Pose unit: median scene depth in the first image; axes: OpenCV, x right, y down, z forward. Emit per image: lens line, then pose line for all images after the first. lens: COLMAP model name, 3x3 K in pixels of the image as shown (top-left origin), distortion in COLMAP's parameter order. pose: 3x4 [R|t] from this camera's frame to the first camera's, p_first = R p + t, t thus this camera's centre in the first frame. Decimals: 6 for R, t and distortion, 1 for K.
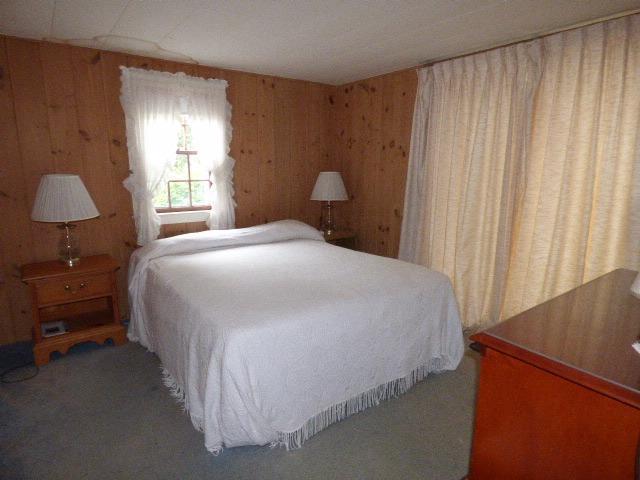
lens RADIAL K [[401.5, 0, 322.9], [0, 401.5, 237.2], [0, 0, 1]] dist [0.006237, 0.006263]
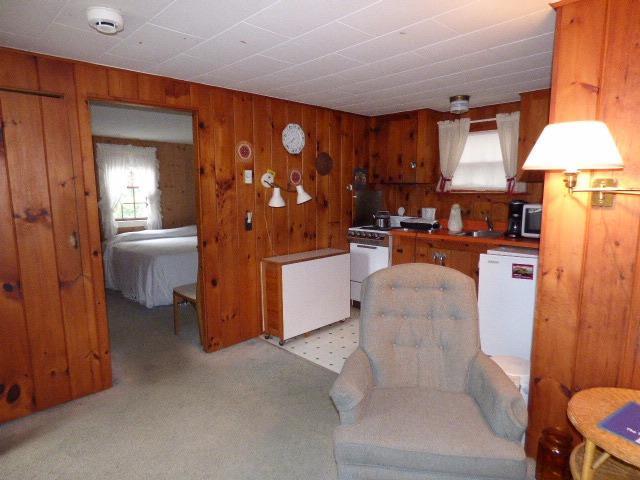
lens RADIAL K [[401.5, 0, 322.3], [0, 401.5, 233.6], [0, 0, 1]] dist [0.006237, 0.006263]
pose [[0.989594, -0.031306, 0.140443, 0.240725], [0.042865, 0.995869, -0.080044, 0.175662], [-0.137356, 0.085231, 0.986848, -0.875005]]
